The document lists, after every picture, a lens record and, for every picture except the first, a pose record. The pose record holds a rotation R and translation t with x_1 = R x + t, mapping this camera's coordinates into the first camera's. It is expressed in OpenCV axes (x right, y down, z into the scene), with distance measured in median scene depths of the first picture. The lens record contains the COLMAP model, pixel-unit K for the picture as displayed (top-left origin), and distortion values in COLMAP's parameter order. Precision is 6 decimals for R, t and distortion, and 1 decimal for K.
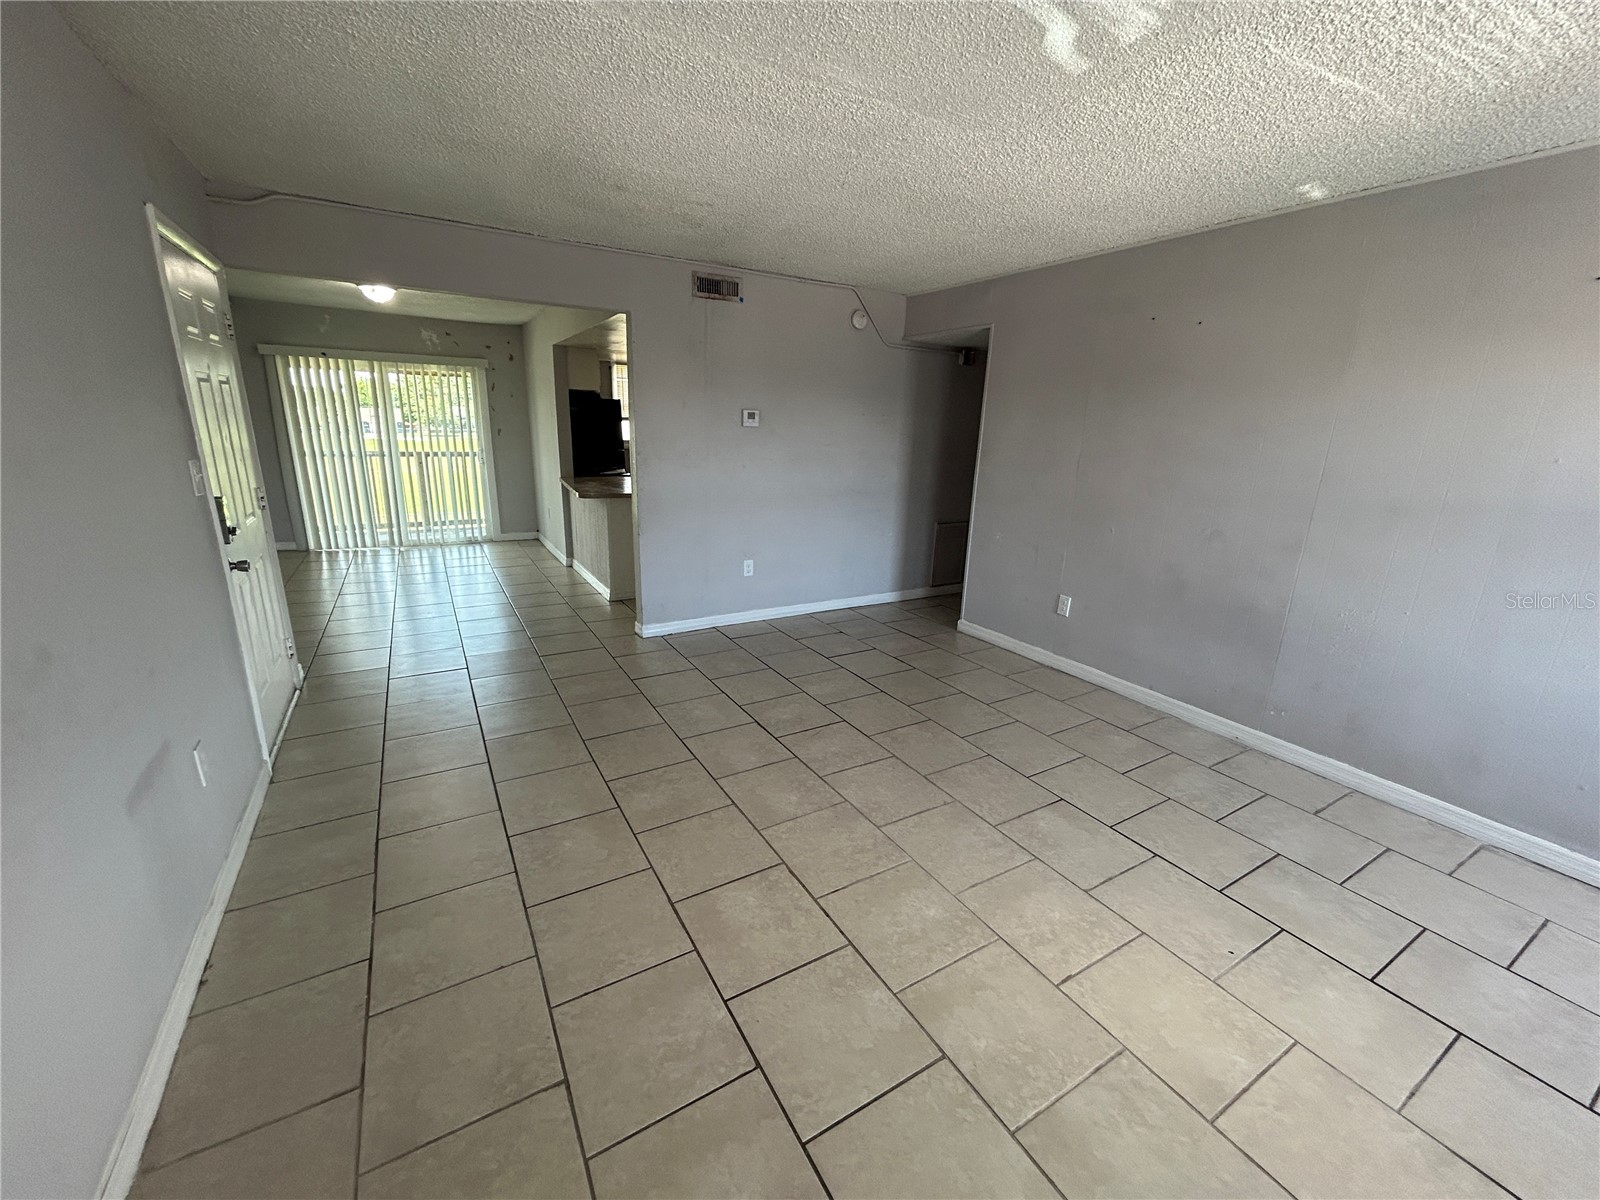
lens RADIAL K [[640.4, 0, 798.1], [0, 640.4, 602.2], [0, 0, 1]] dist [-0.000219, -0.000478]
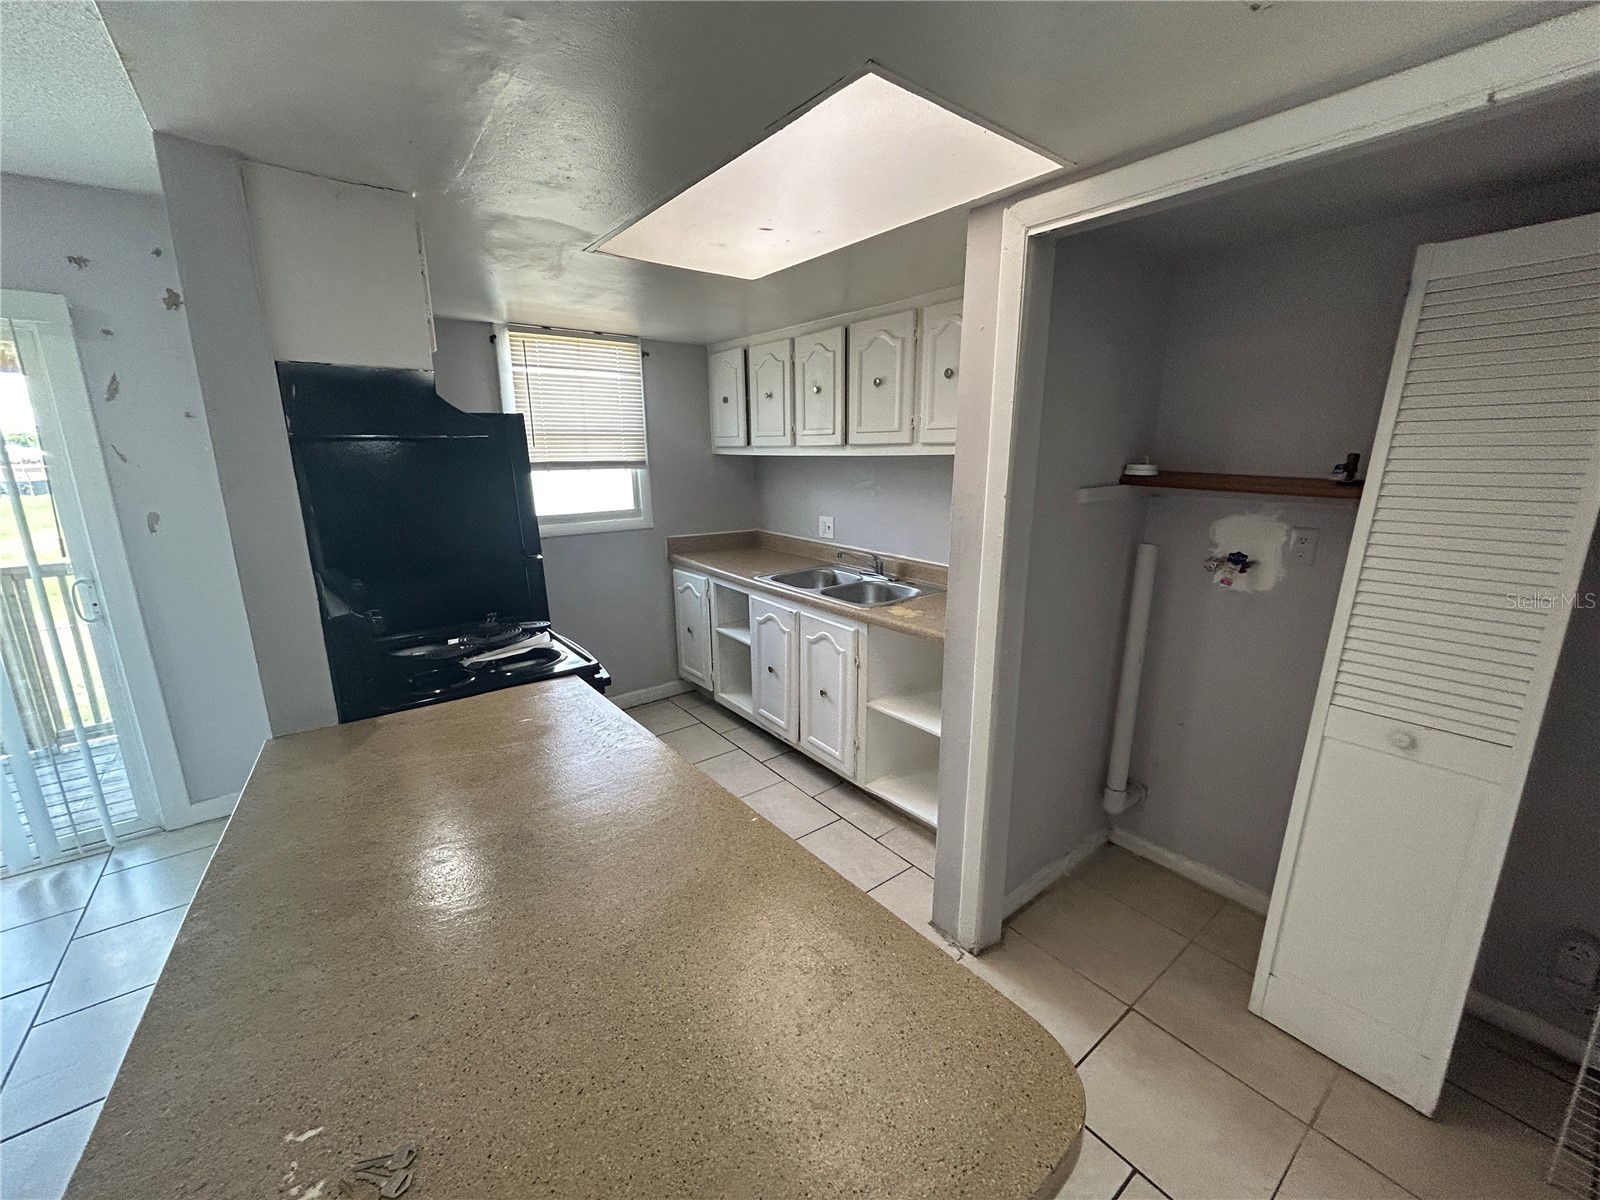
lens RADIAL K [[640.4, 0, 801.1], [0, 640.4, 601.2], [0, 0, 1]] dist [-0.000219, -0.000478]
pose [[0.990444, -0.063295, 0.122537, -0.201440], [0.068585, 0.996865, -0.039438, -0.217485], [-0.119656, 0.047466, 0.991680, 0.728974]]
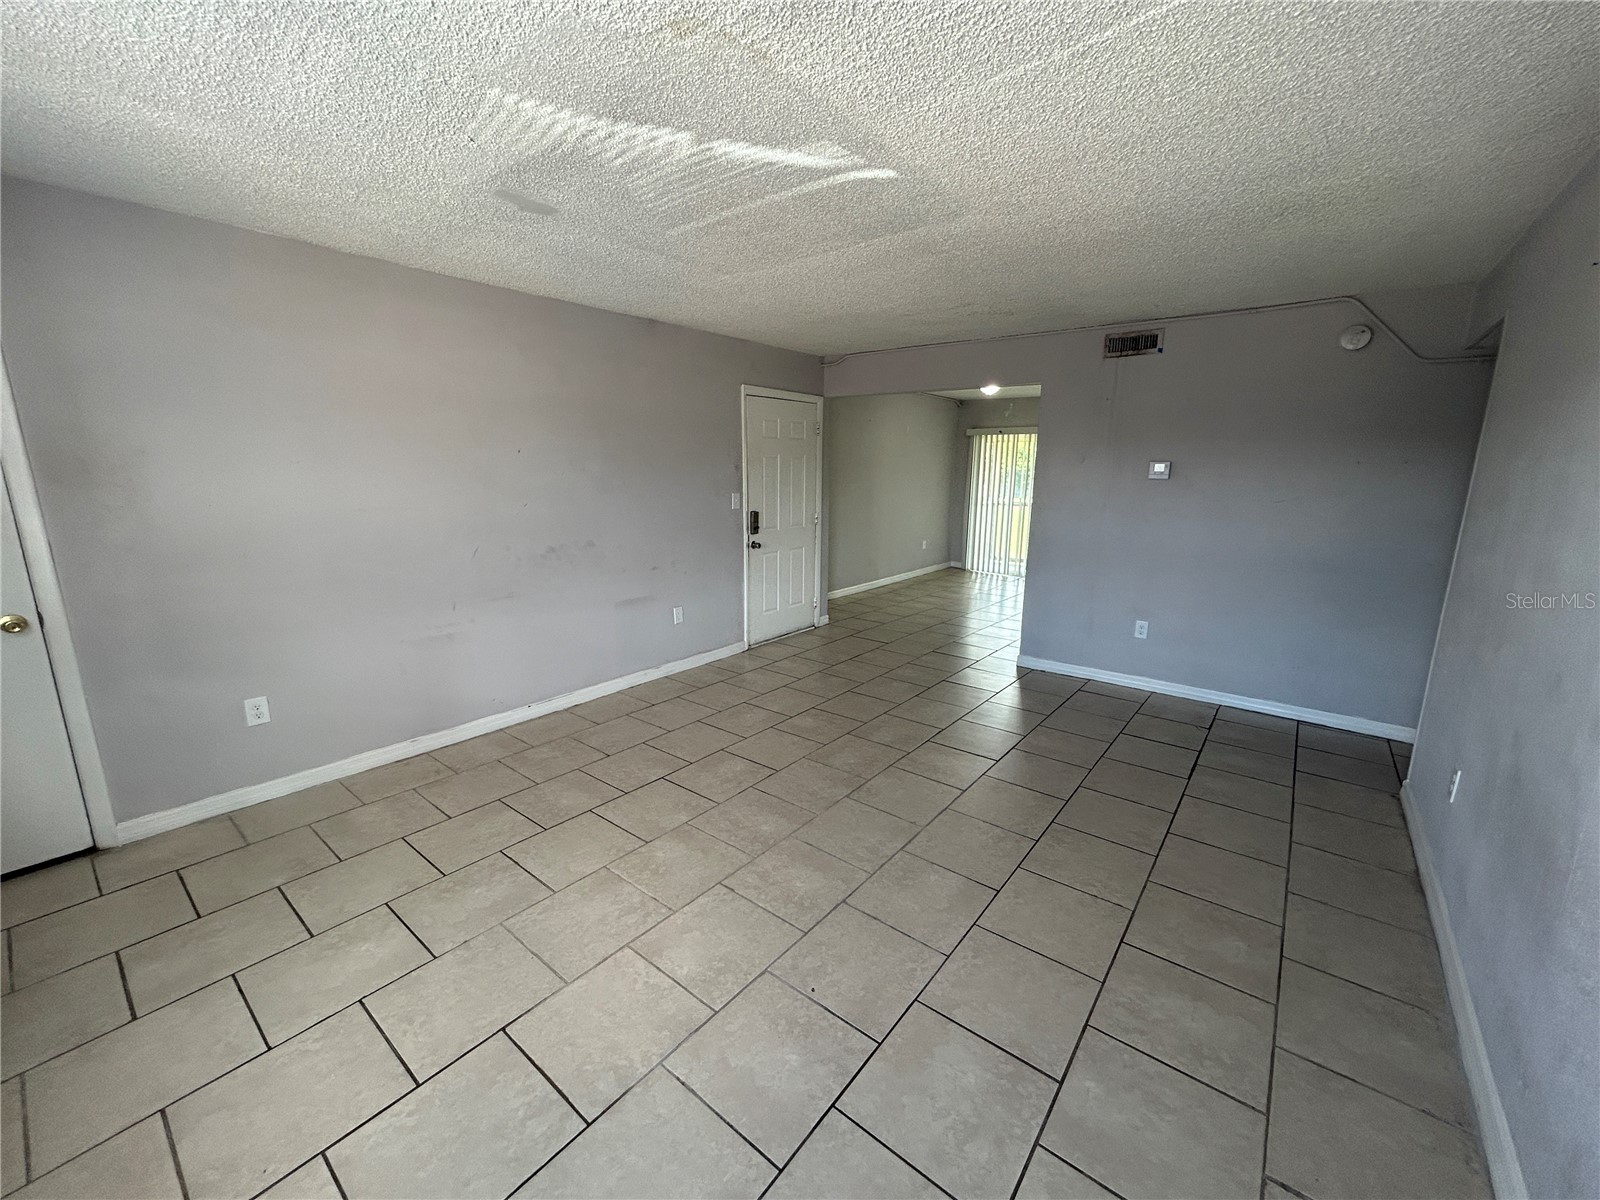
lens RADIAL K [[640.4, 0, 803.9], [0, 640.4, 602.7], [0, 0, 1]] dist [-0.000219, -0.000478]
pose [[0.360377, 0.168573, -0.917449, 0.445412], [-0.252906, 0.964354, 0.077849, -0.030120], [0.897868, 0.203973, 0.390164, 0.146672]]
